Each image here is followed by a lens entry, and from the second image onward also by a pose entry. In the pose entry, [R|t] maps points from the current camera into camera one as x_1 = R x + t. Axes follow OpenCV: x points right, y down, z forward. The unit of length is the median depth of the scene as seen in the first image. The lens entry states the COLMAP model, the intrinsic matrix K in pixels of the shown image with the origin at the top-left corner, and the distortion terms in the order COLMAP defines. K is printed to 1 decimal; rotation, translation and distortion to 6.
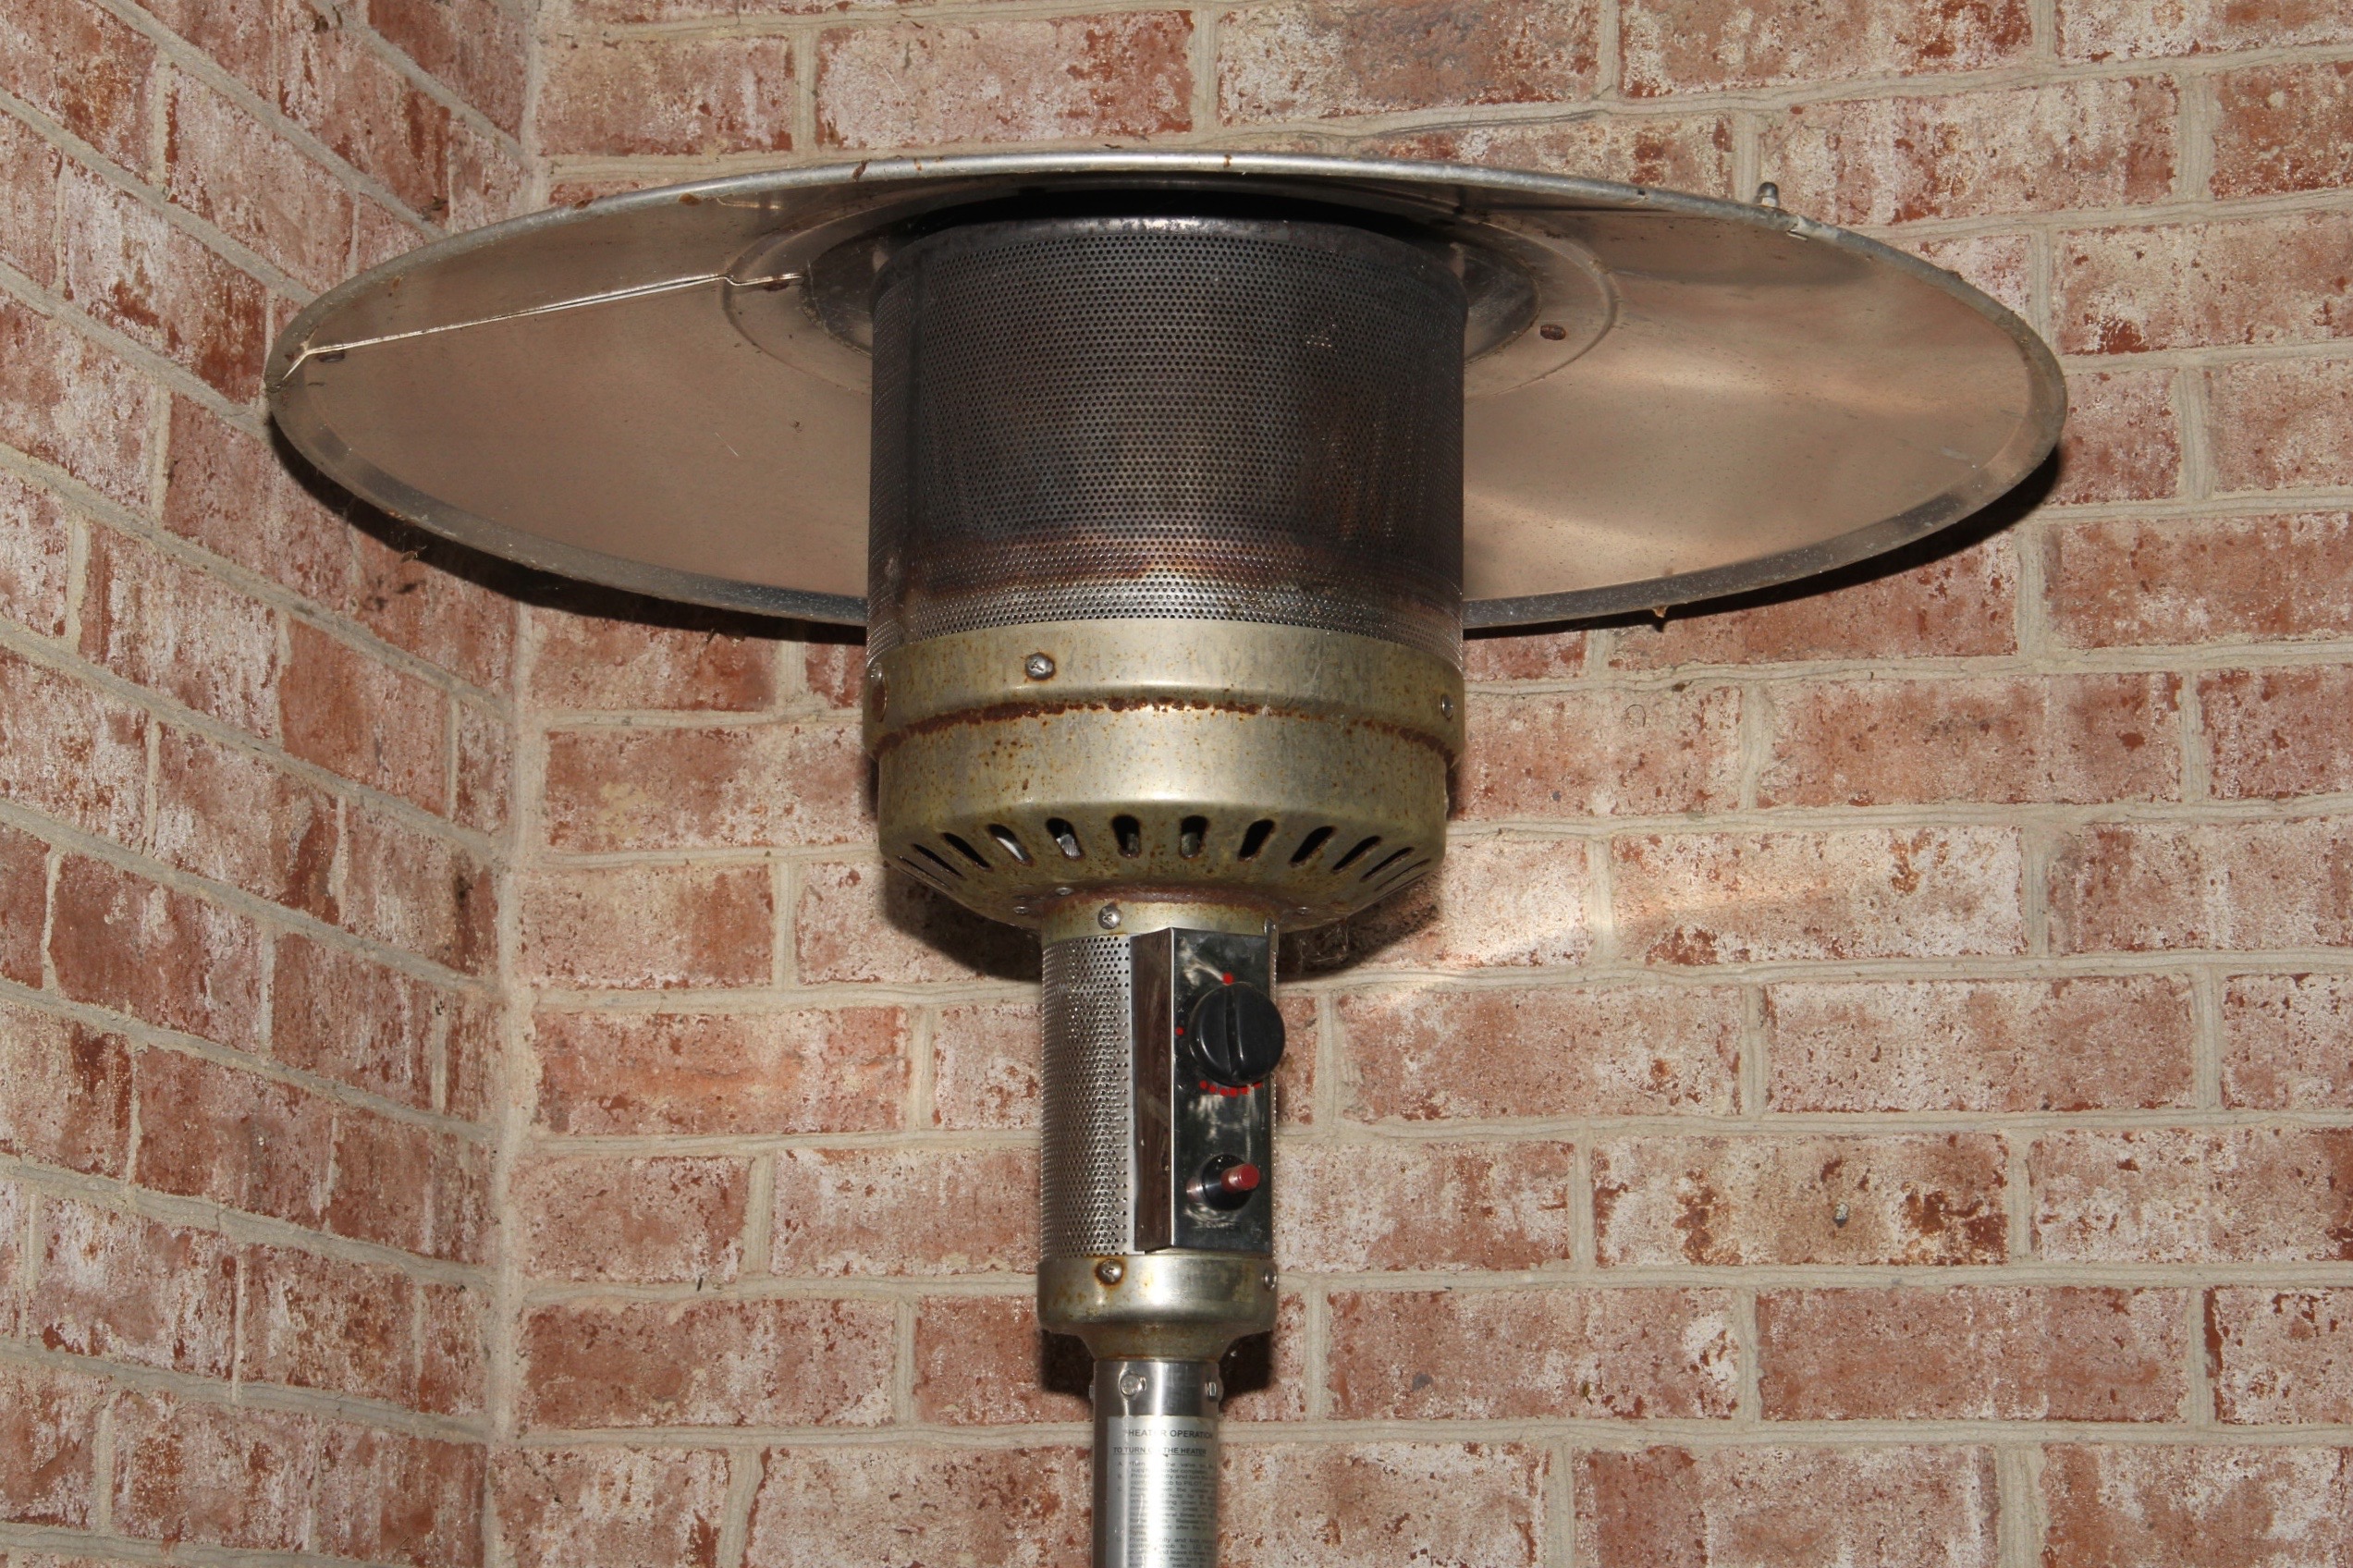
lens RADIAL K [[5658.5, 0, 1193.7], [0, 5658.5, 768.9], [0, 0, 1]] dist [0.313919, 0.000000]
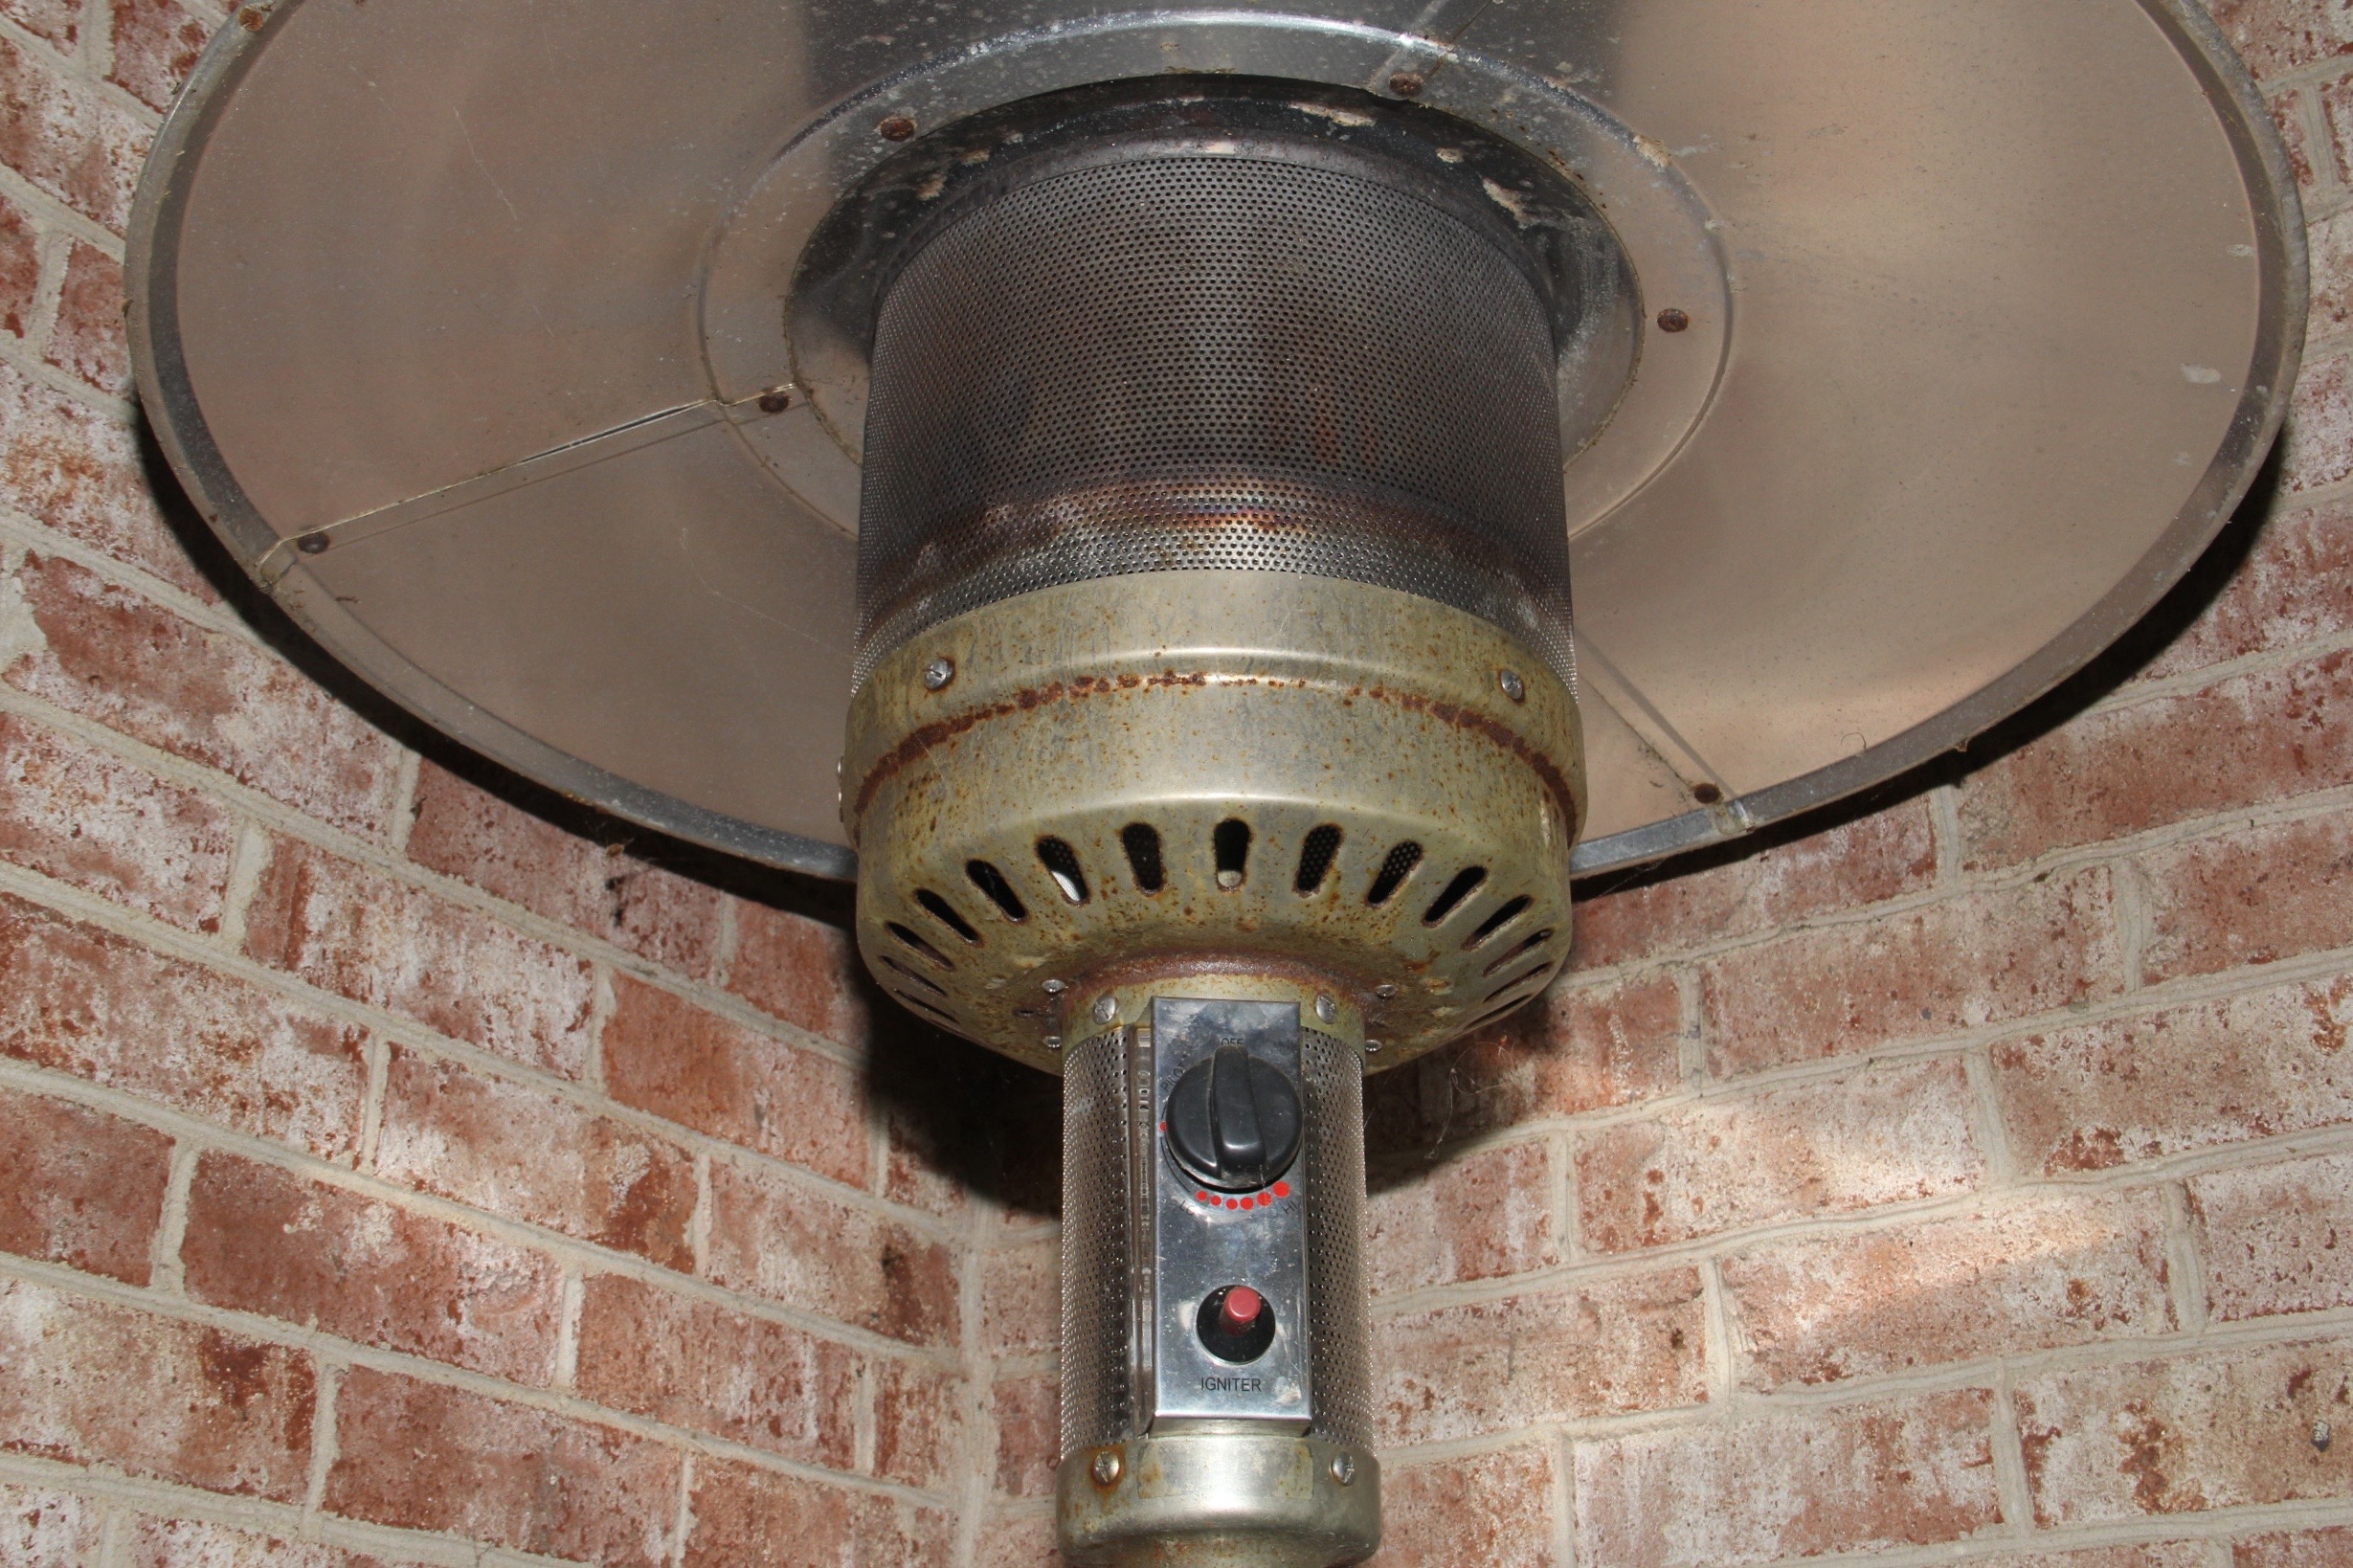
lens RADIAL K [[2830.1, 0, 1190.9], [0, 2830.1, 762.1], [0, 0, 1]] dist [-0.005009, 0.000000]
pose [[0.938123, -0.164480, -0.304748, 0.099939], [0.076686, 0.956828, -0.280356, 0.086428], [0.337704, 0.239639, 0.910236, 0.537042]]
